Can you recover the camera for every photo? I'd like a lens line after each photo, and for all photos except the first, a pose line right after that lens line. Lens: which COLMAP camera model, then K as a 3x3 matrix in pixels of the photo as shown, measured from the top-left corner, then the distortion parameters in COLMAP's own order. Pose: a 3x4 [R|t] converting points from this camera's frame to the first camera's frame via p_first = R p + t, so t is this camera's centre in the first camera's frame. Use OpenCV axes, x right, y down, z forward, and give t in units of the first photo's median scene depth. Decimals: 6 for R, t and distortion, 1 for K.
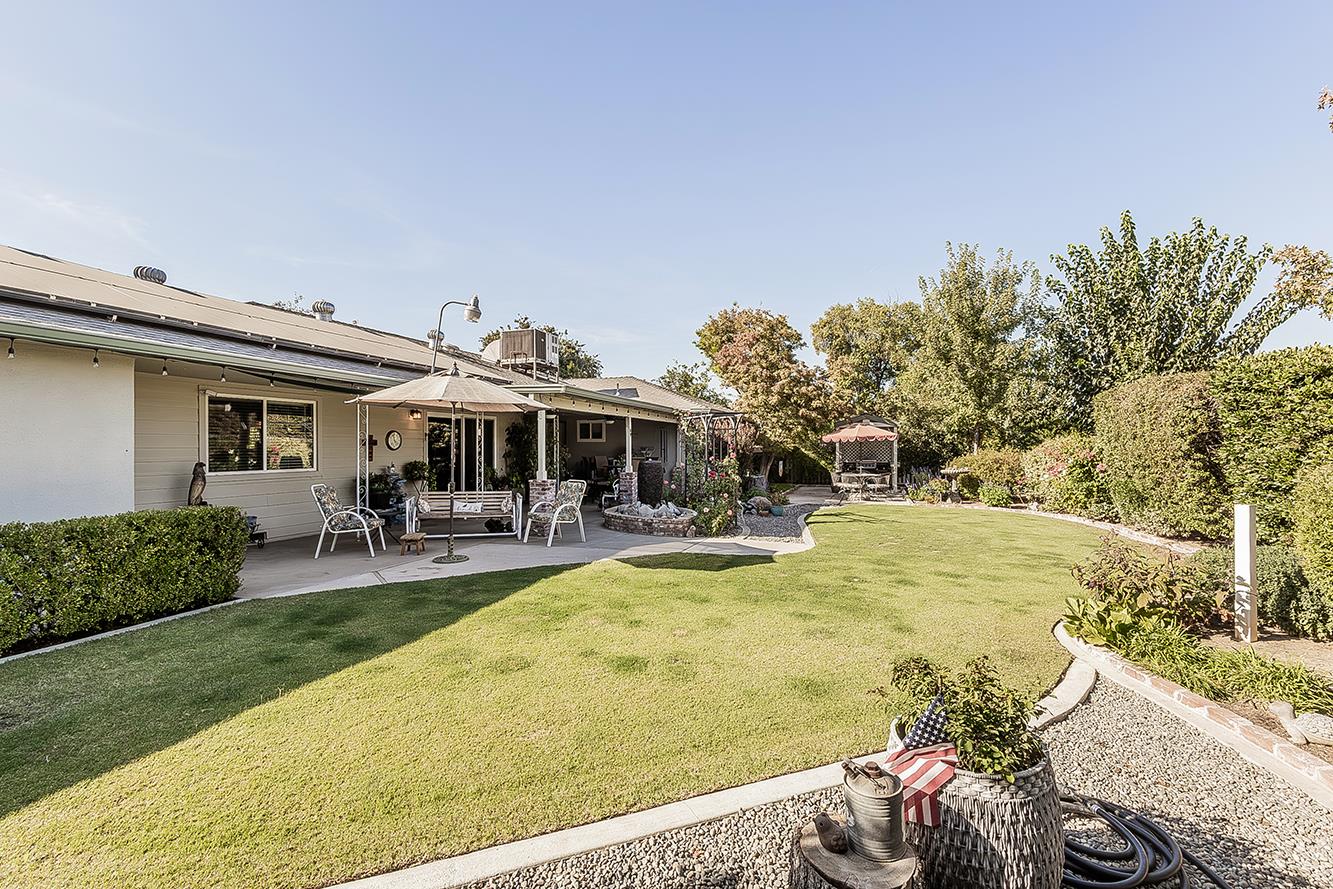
lens RADIAL K [[584.0, 0, 666.5], [0, 584.0, 444.5], [0, 0, 1]] dist [0.002465, 0.000190]
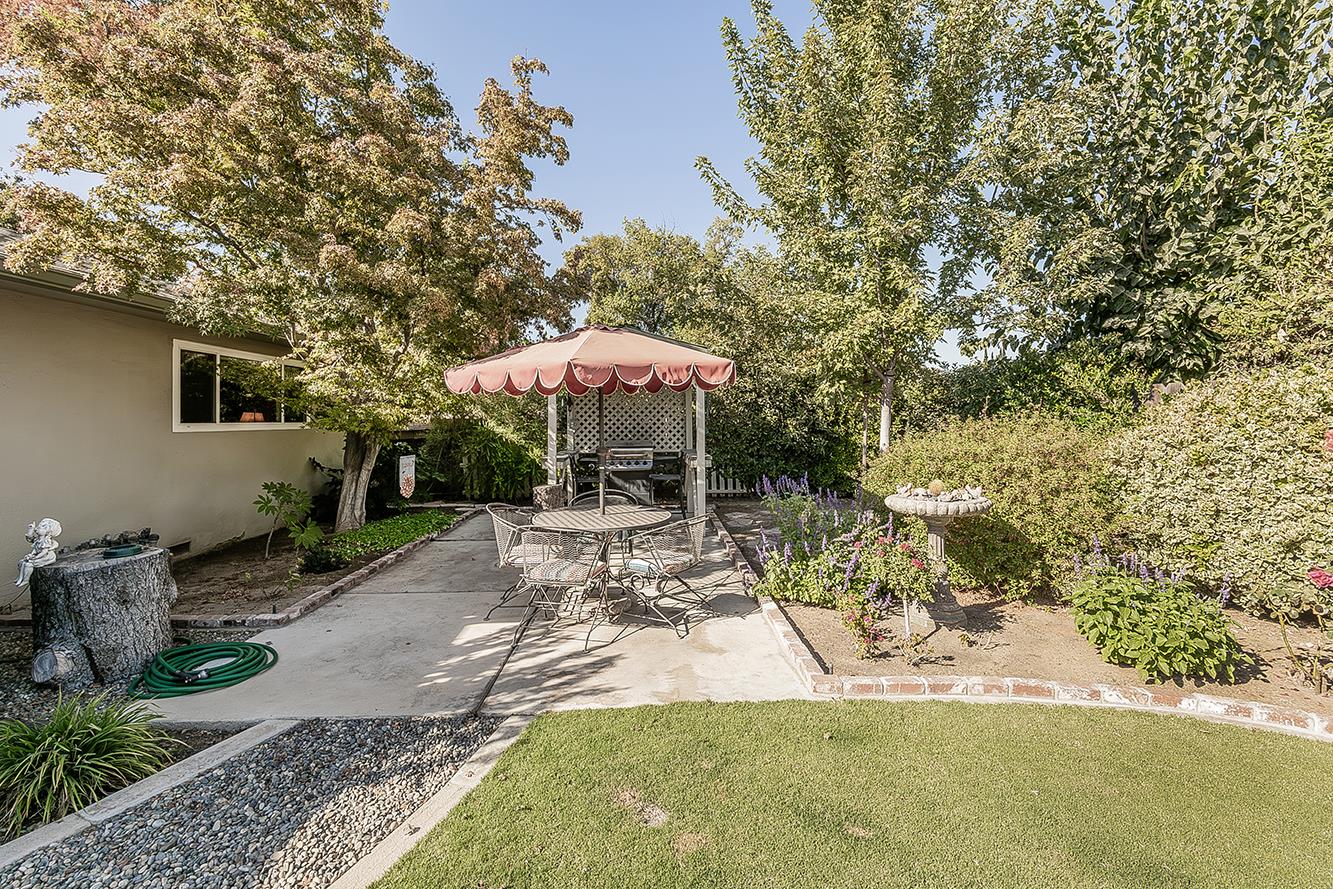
lens RADIAL K [[604.8, 0, 665.9], [0, 604.8, 414.6], [0, 0, 1]] dist [-0.000348, 0.000004]
pose [[0.930897, -0.004577, 0.365252, 0.371757], [0.006003, 0.999978, -0.002770, 0.008123], [-0.365232, 0.004772, 0.930904, 1.050049]]
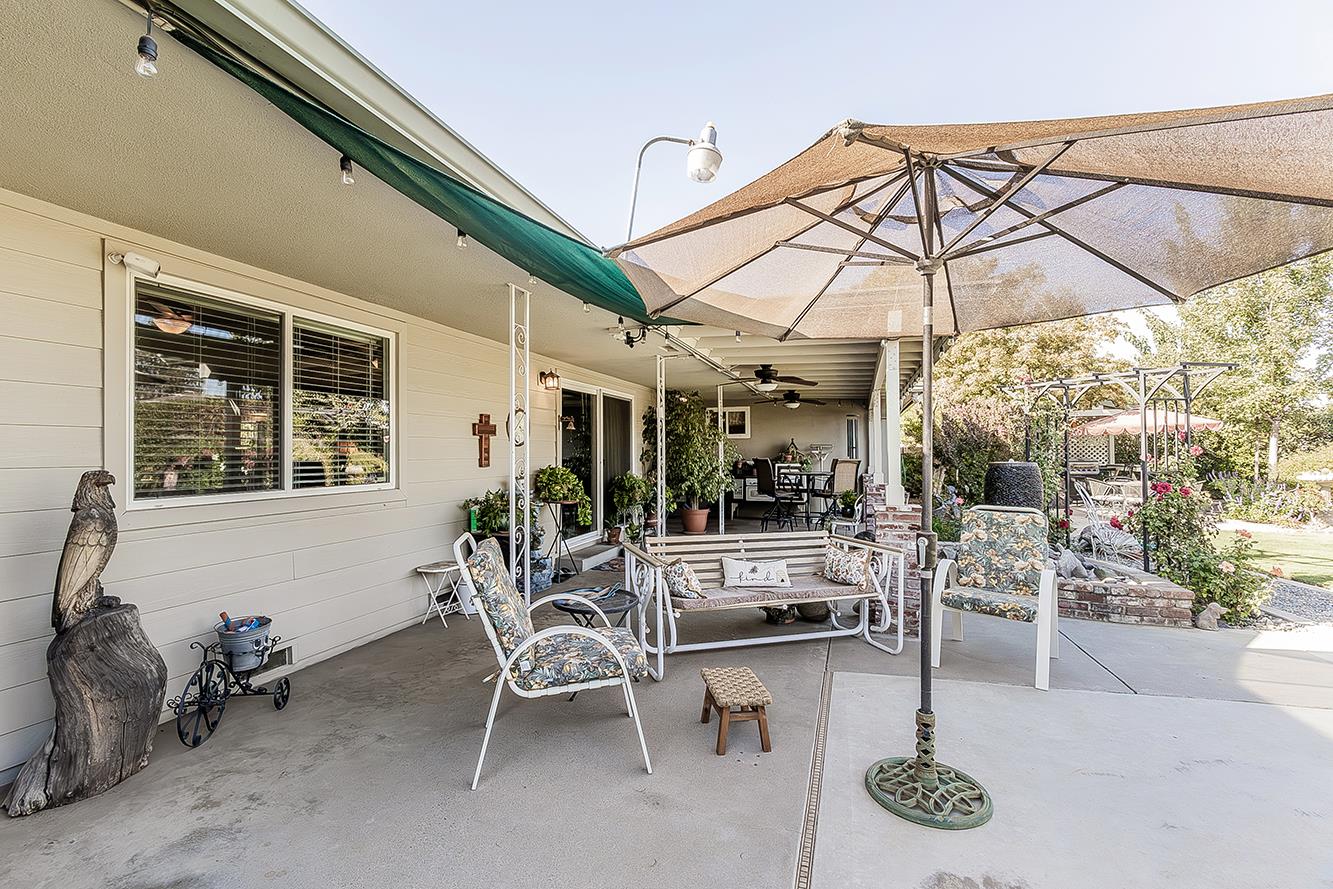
lens RADIAL K [[592.5, 0, 655.2], [0, 592.5, 444.7], [0, 0, 1]] dist [-0.001639, 0.000233]
pose [[0.999961, -0.007381, -0.004748, -0.328489], [0.007334, 0.999924, -0.009929, 0.014141], [0.004821, 0.009893, 0.999939, 0.451593]]
